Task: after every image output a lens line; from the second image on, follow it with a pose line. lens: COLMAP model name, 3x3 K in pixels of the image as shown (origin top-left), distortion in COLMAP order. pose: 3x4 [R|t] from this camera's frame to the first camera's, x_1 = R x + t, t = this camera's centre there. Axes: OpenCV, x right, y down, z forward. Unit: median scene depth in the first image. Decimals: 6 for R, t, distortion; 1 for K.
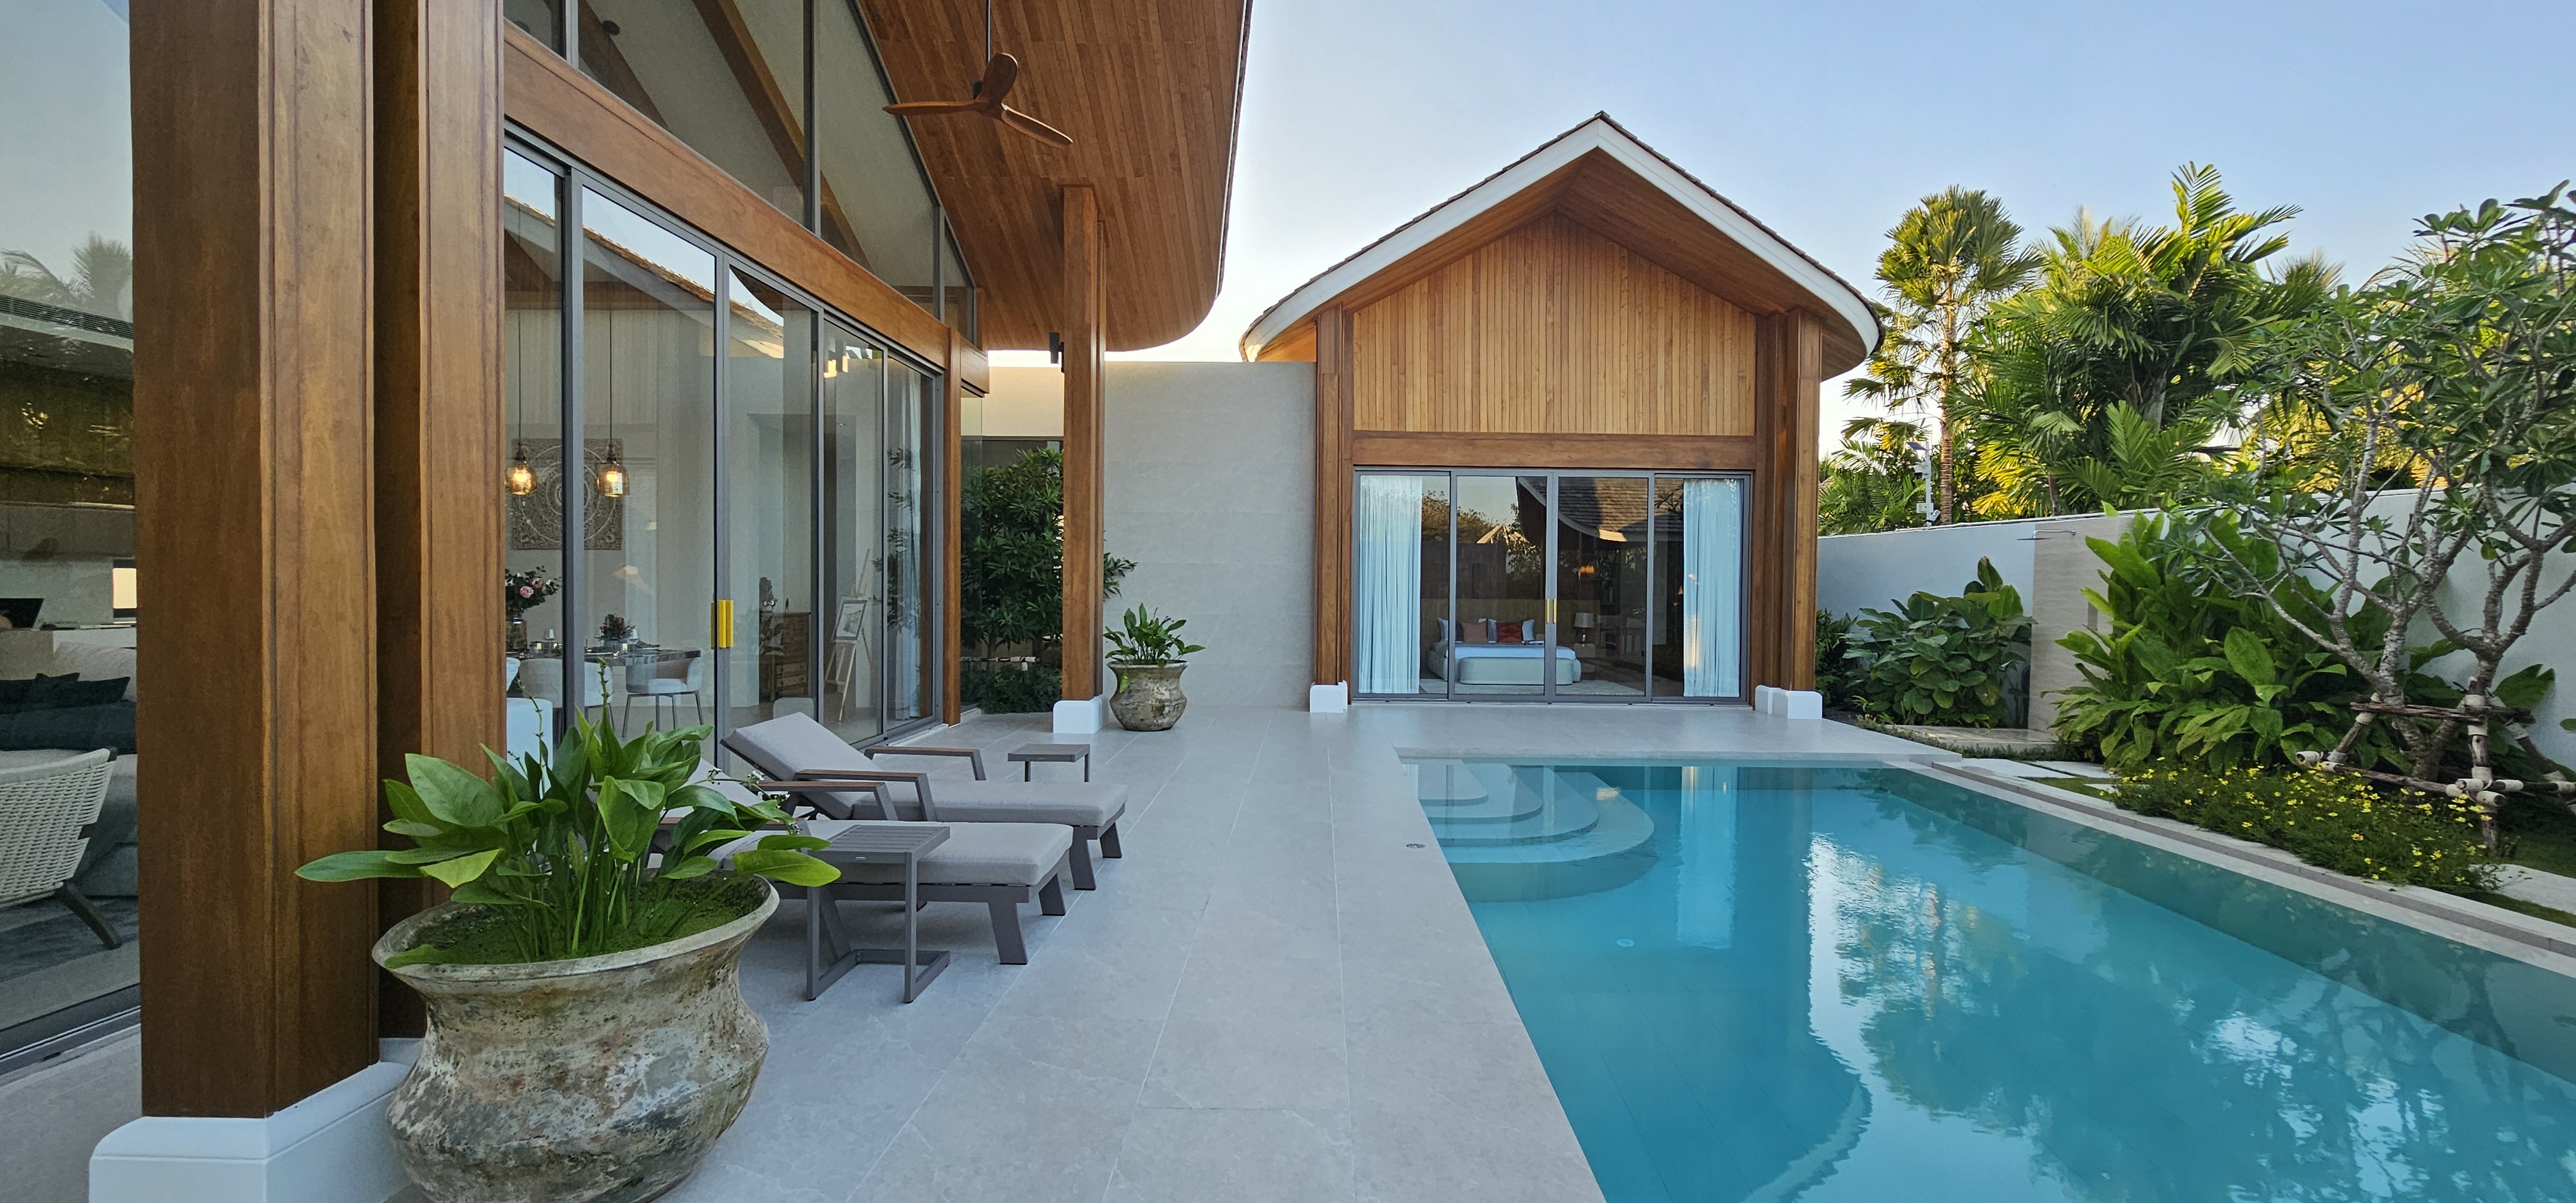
lens RADIAL K [[1046.7, 0, 1322.5], [0, 1046.7, 602.4], [0, 0, 1]] dist [-0.001079, 0.000389]
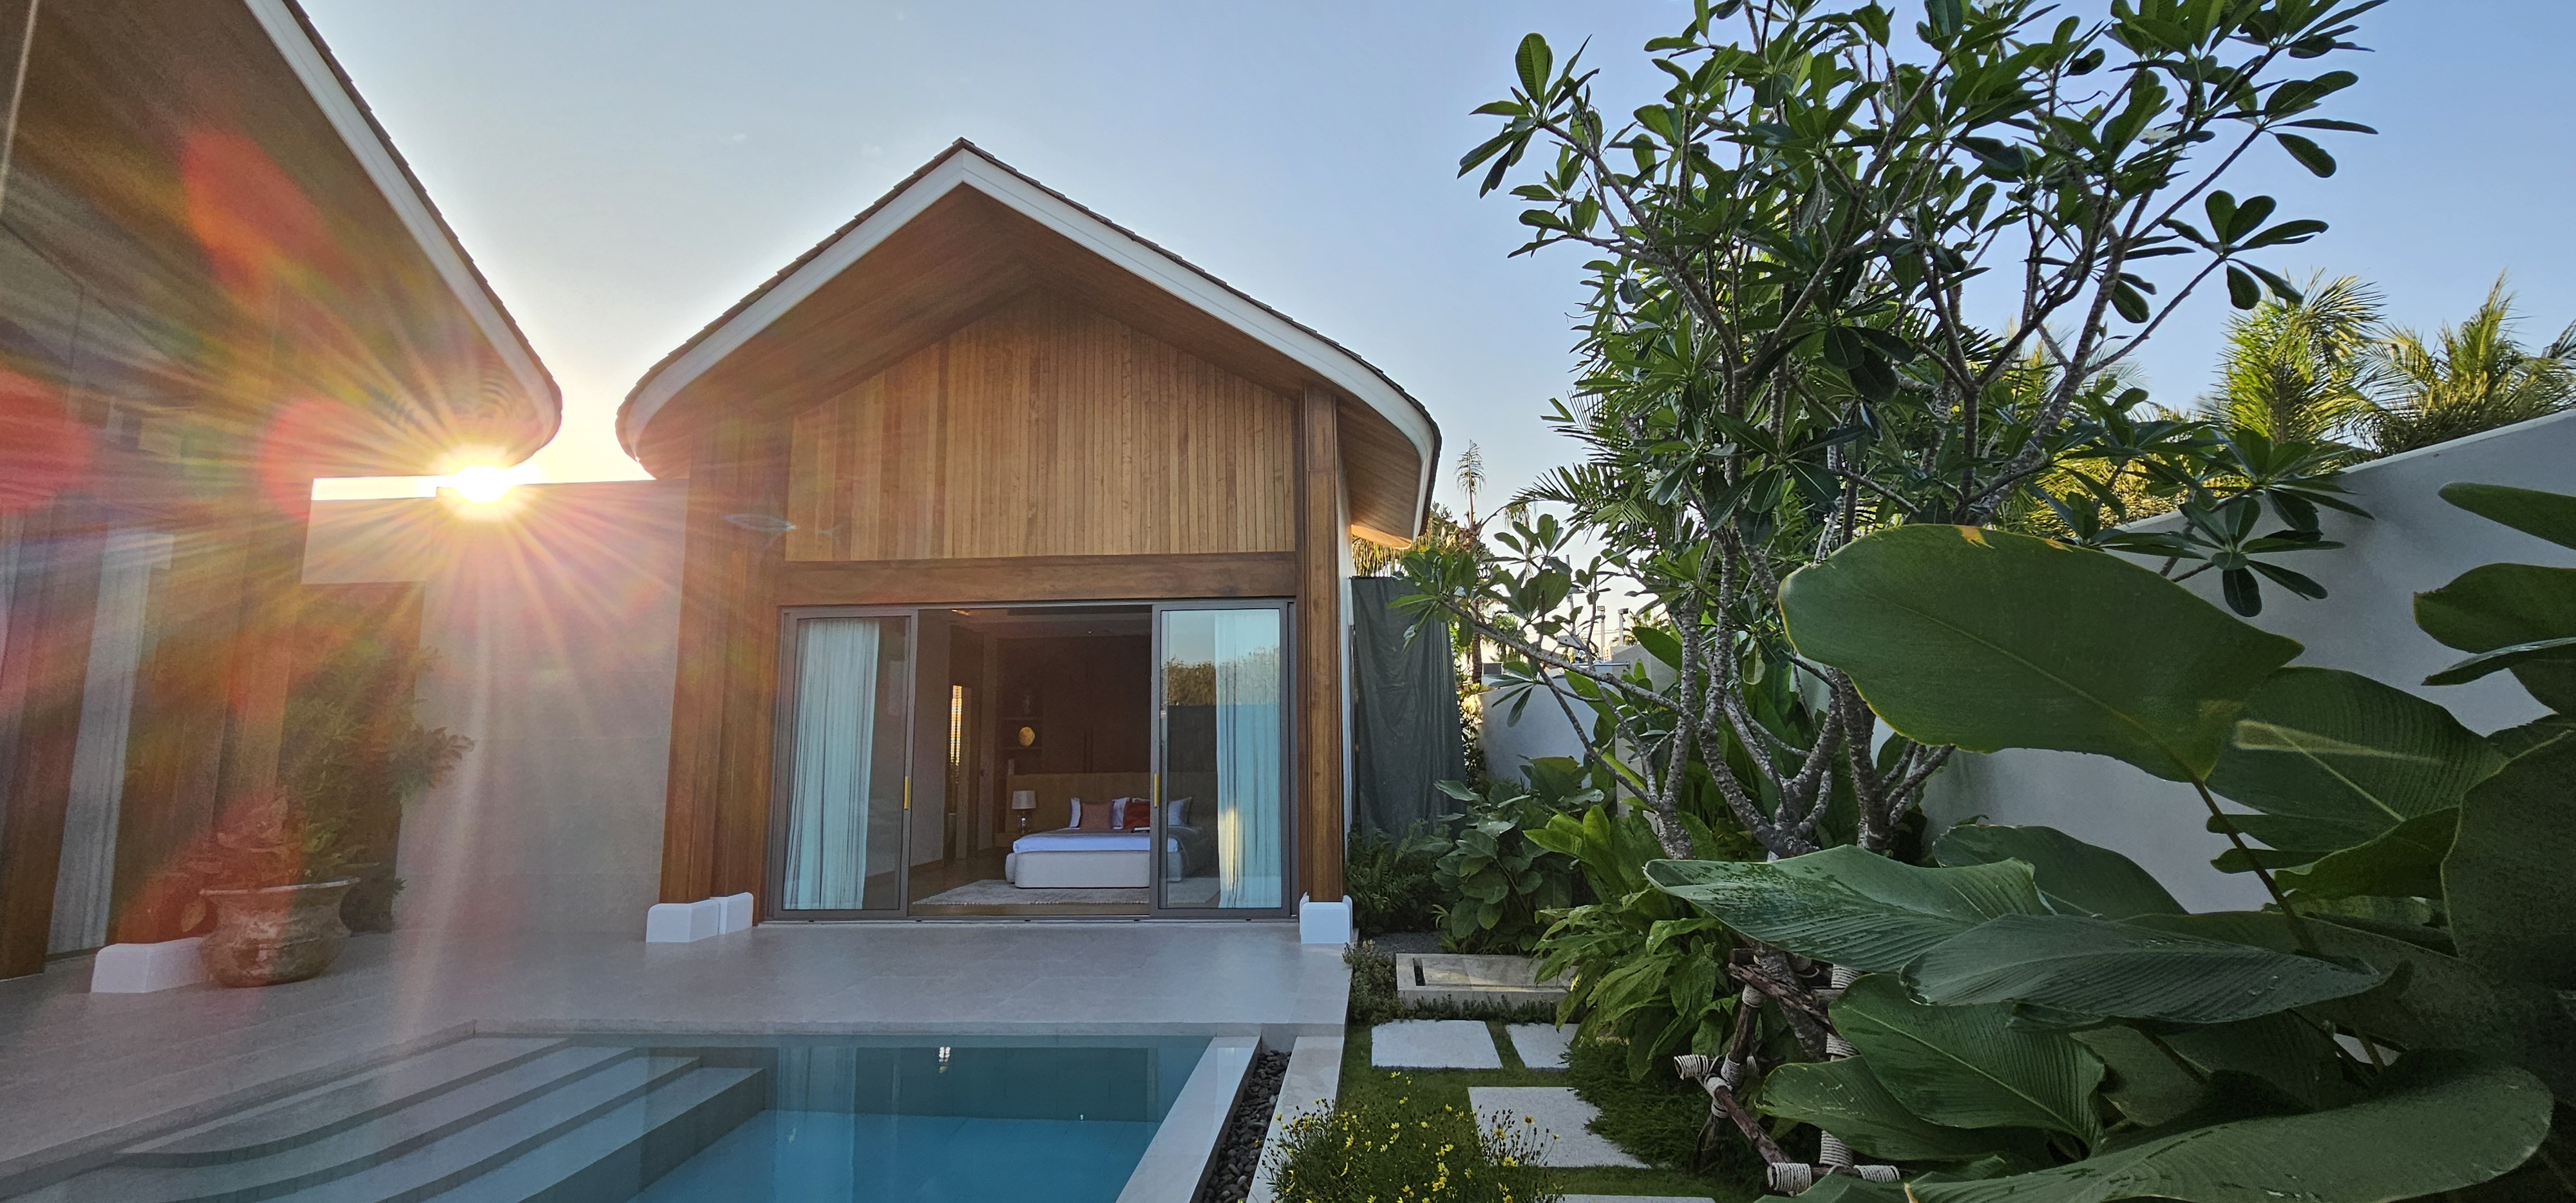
lens RADIAL K [[1046.7, 0, 1319.2], [0, 1046.7, 605.2], [0, 0, 1]] dist [-0.001079, 0.000389]
pose [[0.998031, -0.030414, -0.054848, 0.528433], [0.021617, 0.987774, -0.154389, -0.003679], [0.058873, 0.152899, 0.986487, 0.289117]]
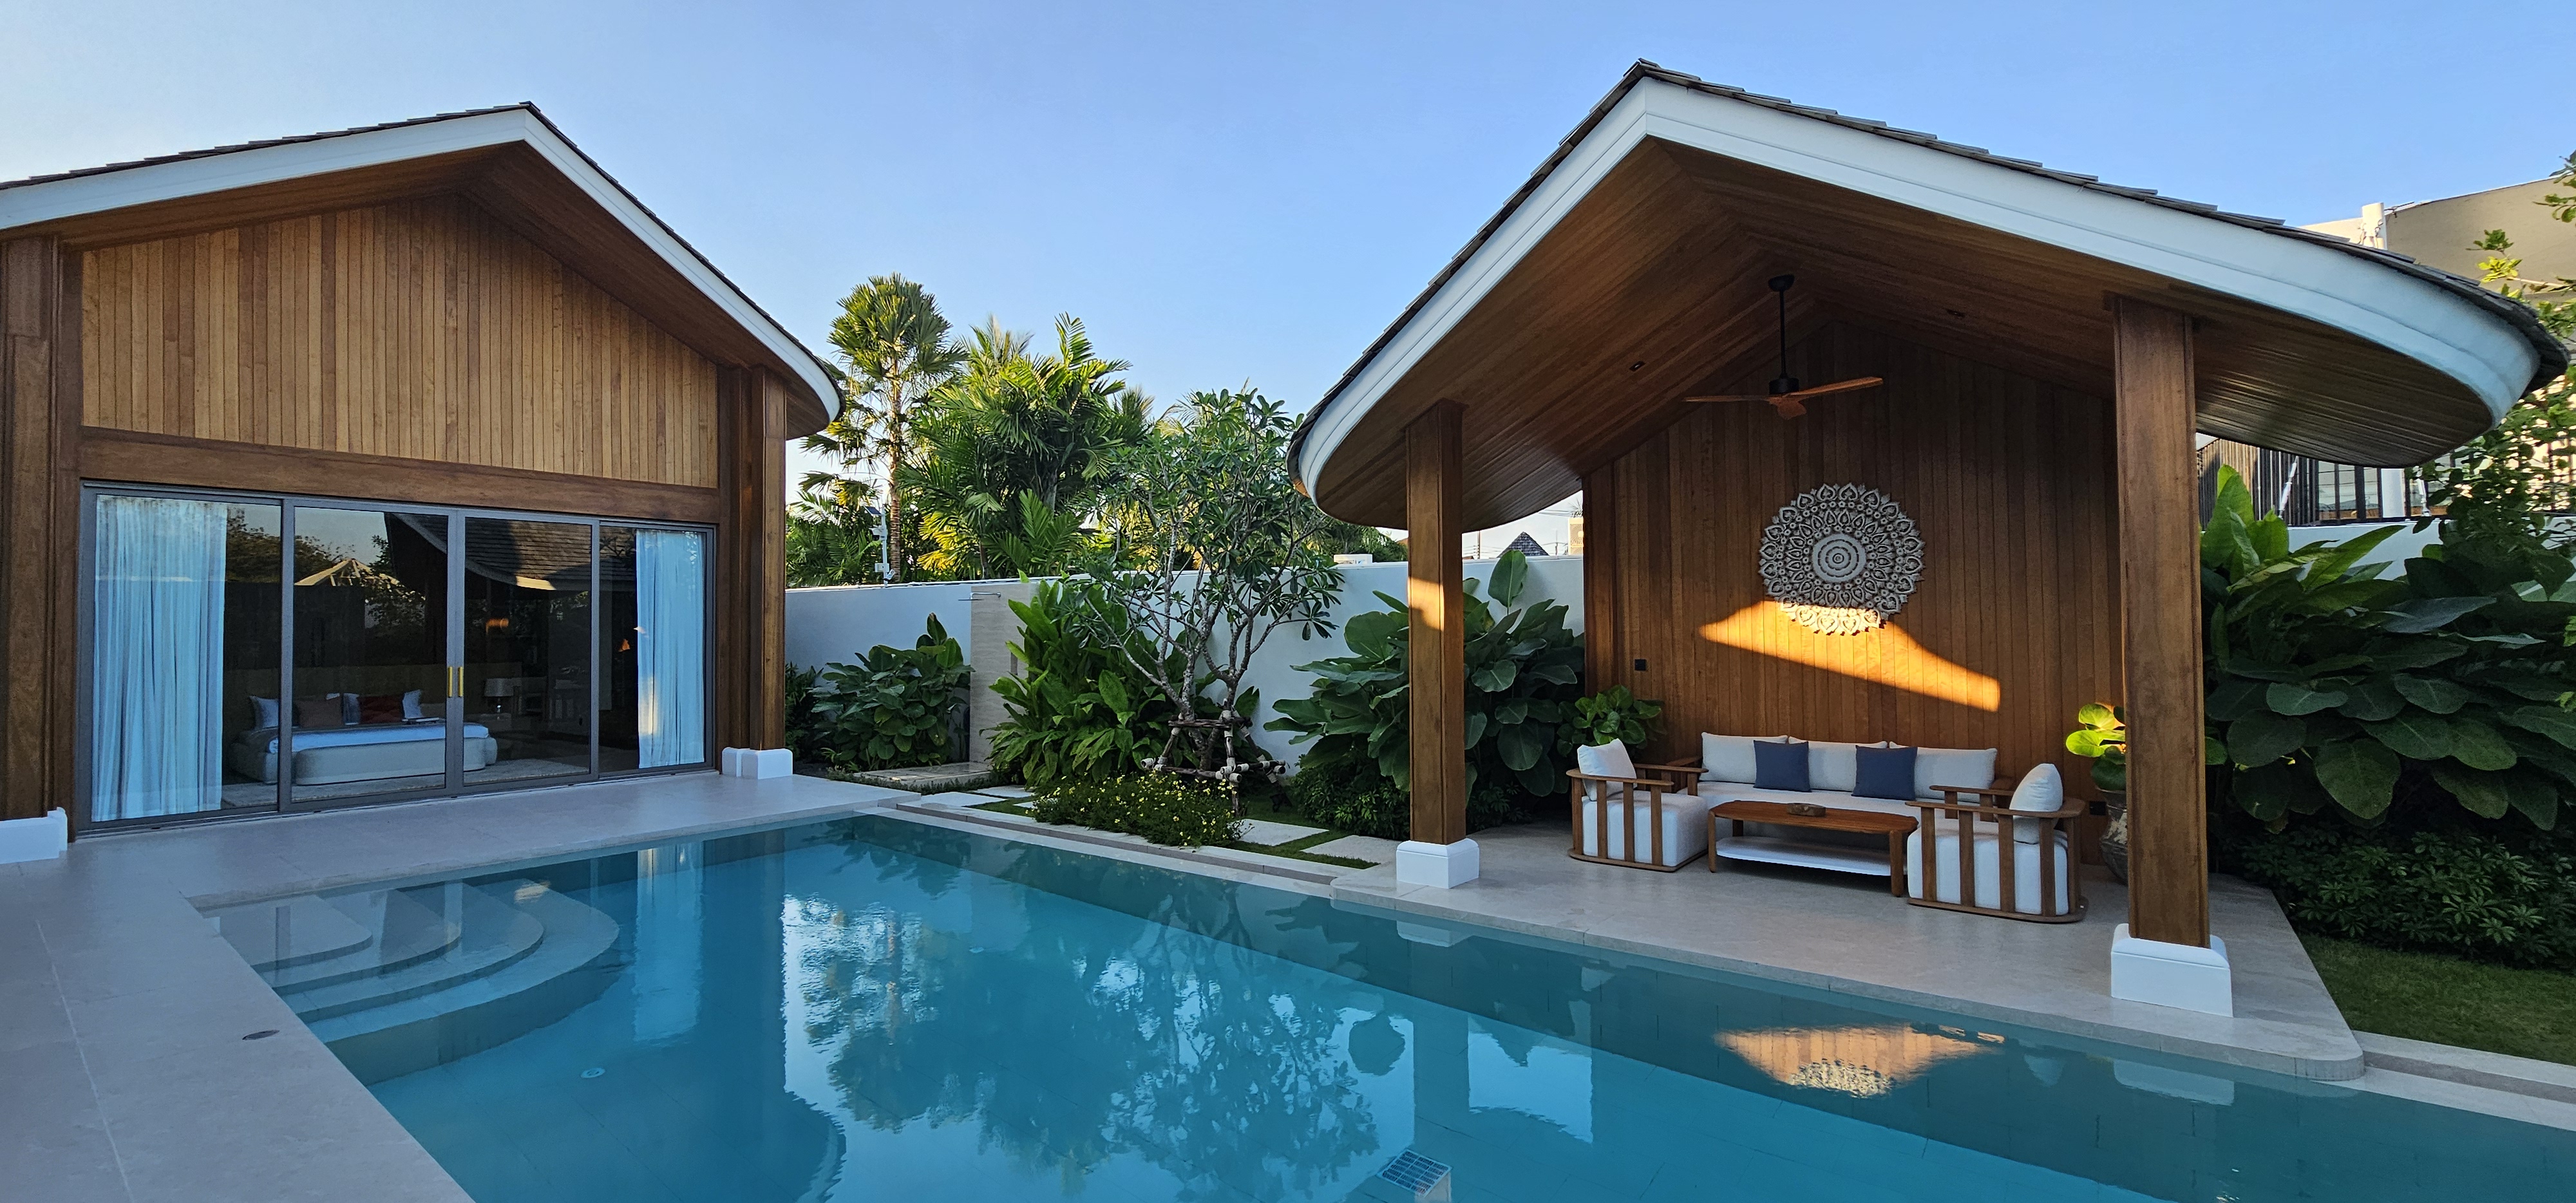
lens RADIAL K [[1046.7, 0, 1302.5], [0, 1046.7, 603.7], [0, 0, 1]] dist [-0.001079, 0.000389]
pose [[0.612289, 0.003745, 0.790625, -0.022489], [0.027793, 0.999269, -0.026257, -0.014174], [-0.790145, 0.038051, 0.611737, -0.015763]]
